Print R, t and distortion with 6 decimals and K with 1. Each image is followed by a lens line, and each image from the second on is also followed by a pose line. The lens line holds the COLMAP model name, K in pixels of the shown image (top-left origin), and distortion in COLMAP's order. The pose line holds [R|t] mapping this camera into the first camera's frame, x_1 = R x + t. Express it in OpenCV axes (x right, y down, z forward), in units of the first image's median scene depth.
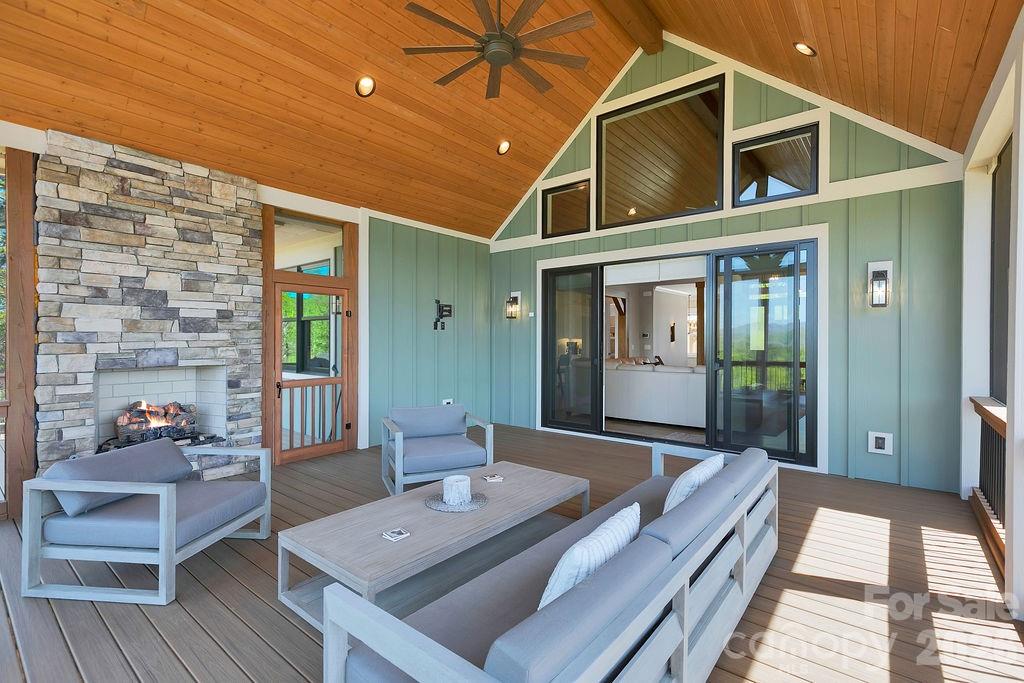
lens RADIAL K [[462.2, 0, 516.6], [0, 462.2, 340.2], [0, 0, 1]] dist [0.005538, -0.001044]
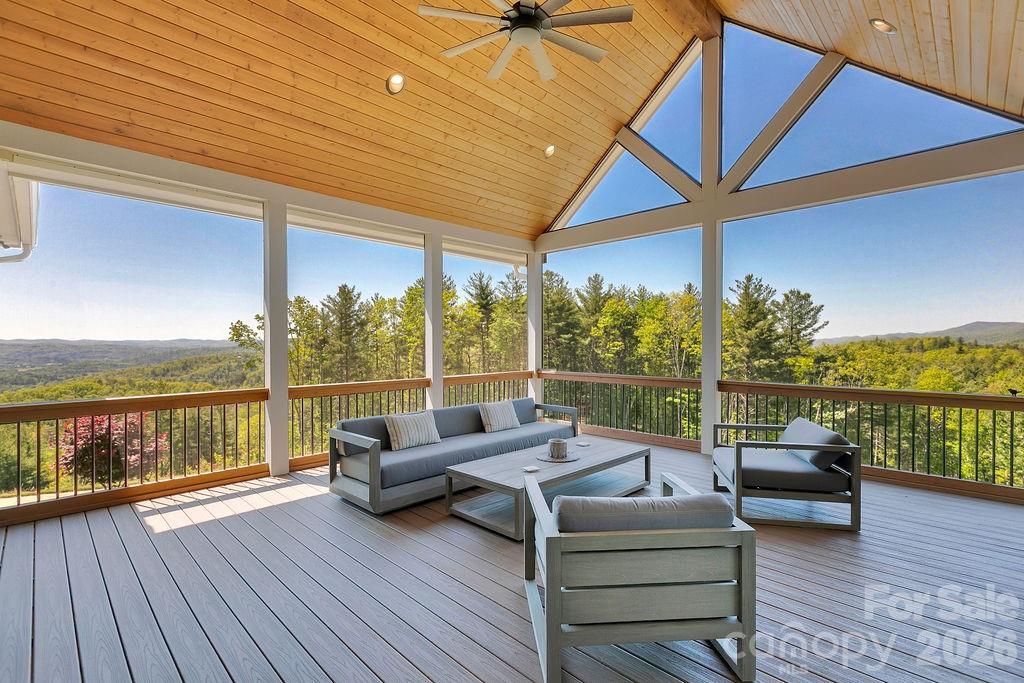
lens RADIAL K [[462.2, 0, 510.9], [0, 462.2, 345.0], [0, 0, 1]] dist [0.005538, -0.001044]
pose [[-0.994936, 0.000479, 0.100512, -0.080780], [0.001279, 0.999968, 0.007895, -0.001045], [-0.100505, 0.007984, -0.994905, 1.534014]]
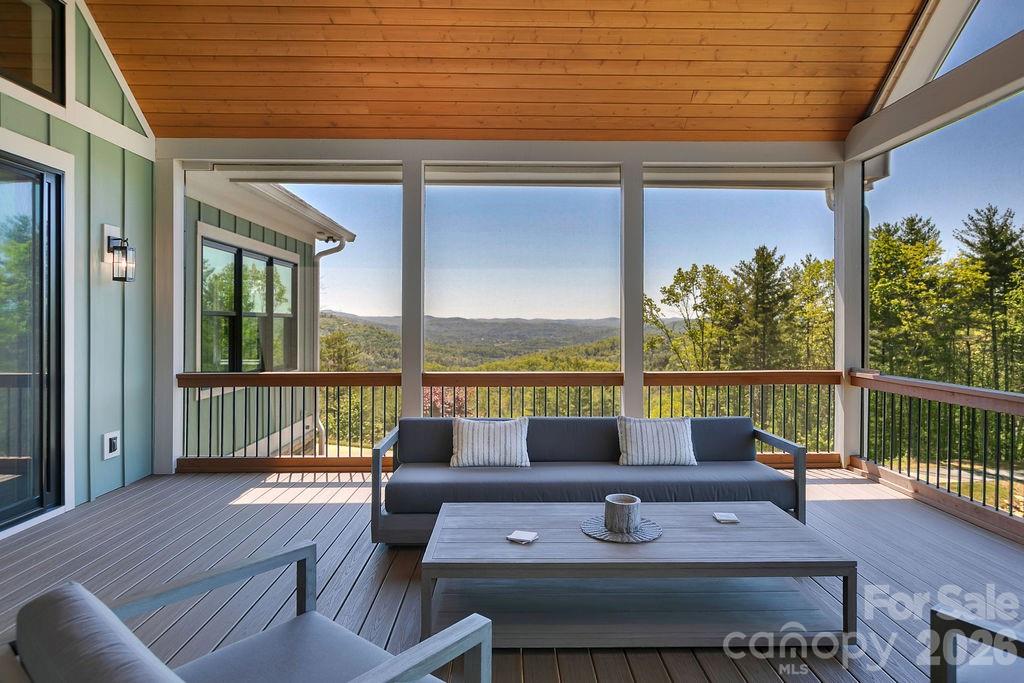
lens RADIAL K [[581.1, 0, 513.4], [0, 581.1, 321.4], [0, 0, 1]] dist [-0.002354, 0.001620]
pose [[-0.648119, -0.000650, 0.761539, -0.470592], [0.001109, 0.999998, 0.001797, 0.000847], [-0.761538, 0.002009, -0.648117, 1.127771]]
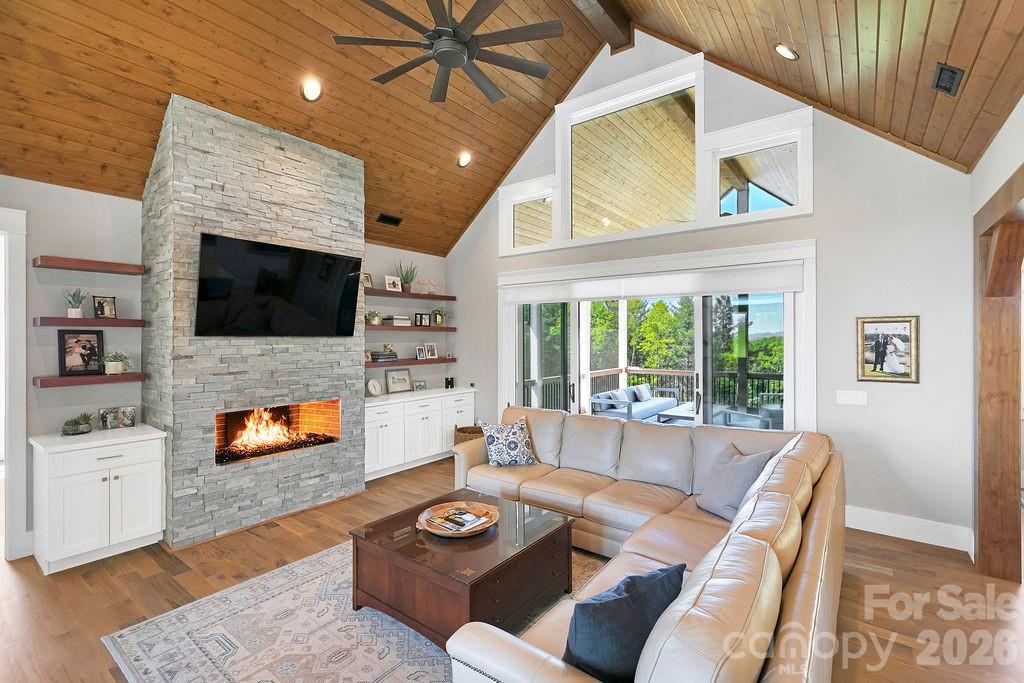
lens RADIAL K [[462.2, 0, 510.4], [0, 462.2, 339.0], [0, 0, 1]] dist [0.005538, -0.001044]
pose [[-0.999330, 0.005972, -0.036116, 0.777279], [0.005872, 0.999979, 0.002877, -0.077923], [0.036133, 0.002663, -0.999343, 2.546354]]
